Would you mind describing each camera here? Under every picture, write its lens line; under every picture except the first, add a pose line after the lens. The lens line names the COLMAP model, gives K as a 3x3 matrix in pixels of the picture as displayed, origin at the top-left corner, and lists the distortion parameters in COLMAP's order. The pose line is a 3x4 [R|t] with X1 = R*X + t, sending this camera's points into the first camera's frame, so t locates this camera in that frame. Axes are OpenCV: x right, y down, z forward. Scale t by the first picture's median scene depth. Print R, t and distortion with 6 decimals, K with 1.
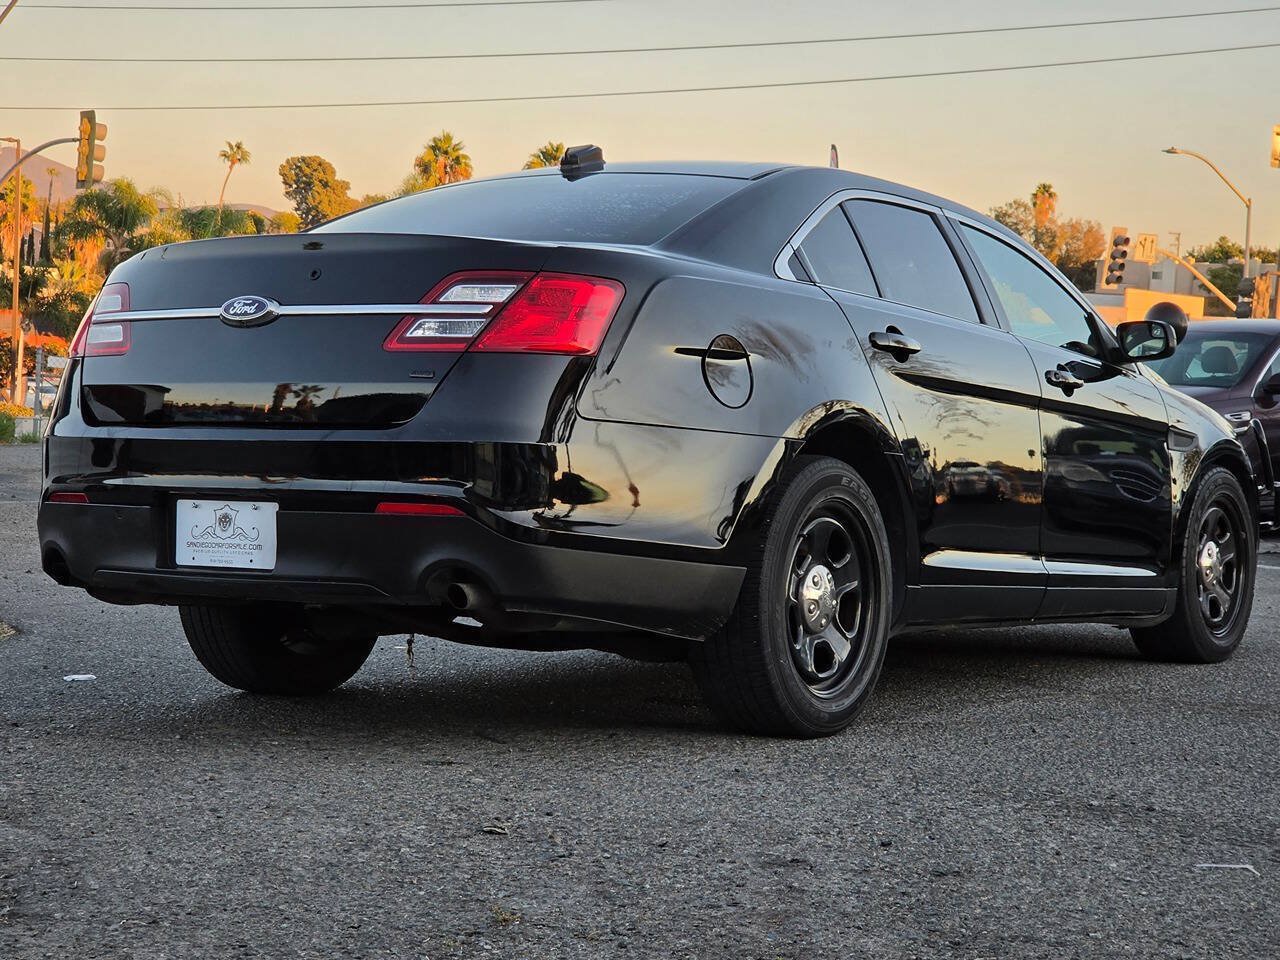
lens RADIAL K [[2475.7, 0, 641.3], [0, 2475.7, 446.0], [0, 0, 1]] dist [-0.311857, 3.916688]
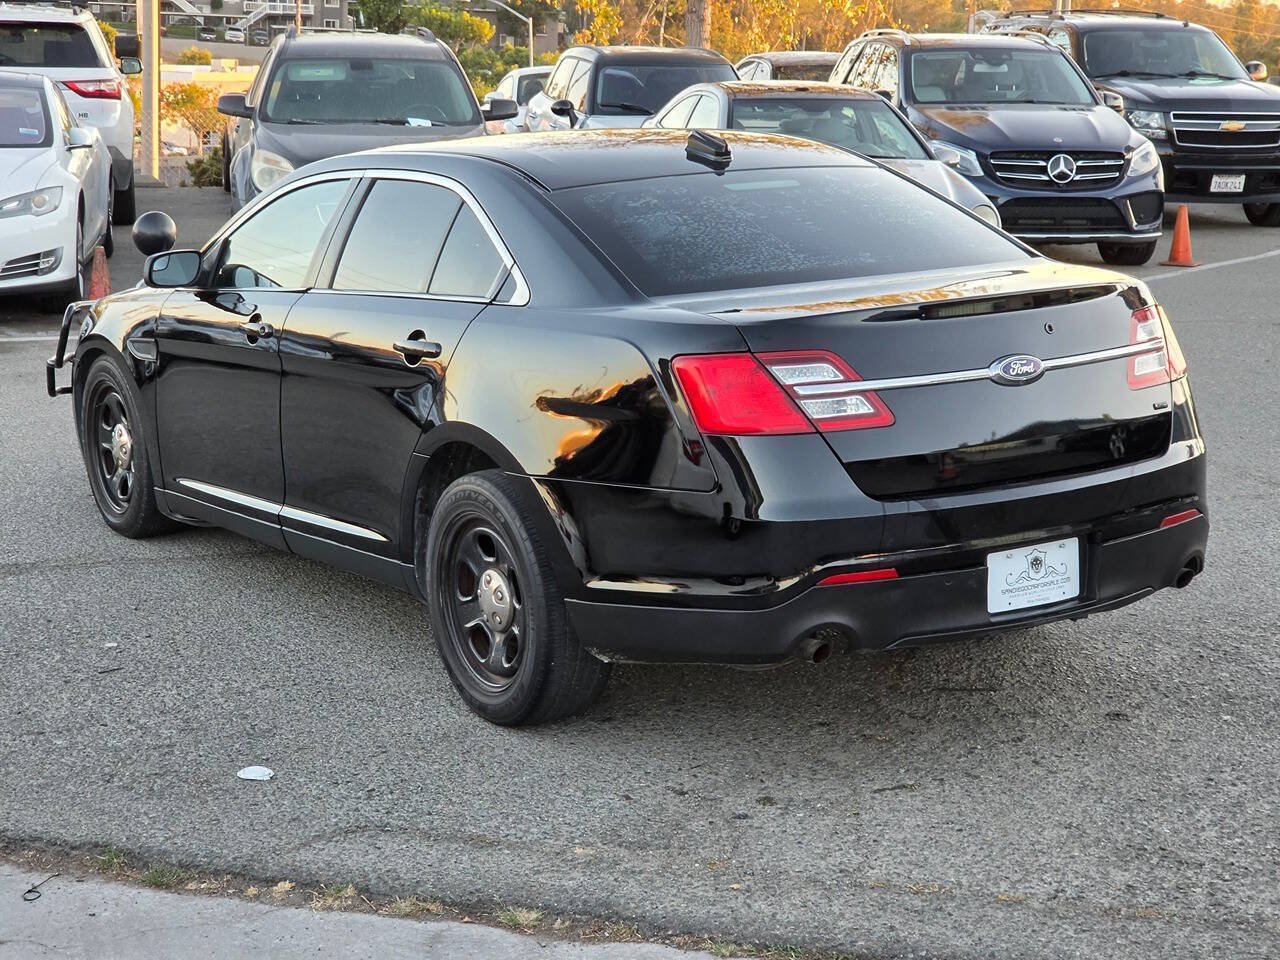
lens RADIAL K [[2478.4, 0, 622.8], [0, 2478.4, 463.8], [0, 0, 1]] dist [-0.326073, 4.092927]
pose [[0.428721, -0.197771, 0.881524, -1.123145], [0.028267, 0.978204, 0.205714, -0.227419], [-0.902994, -0.063276, 0.424967, 0.649687]]
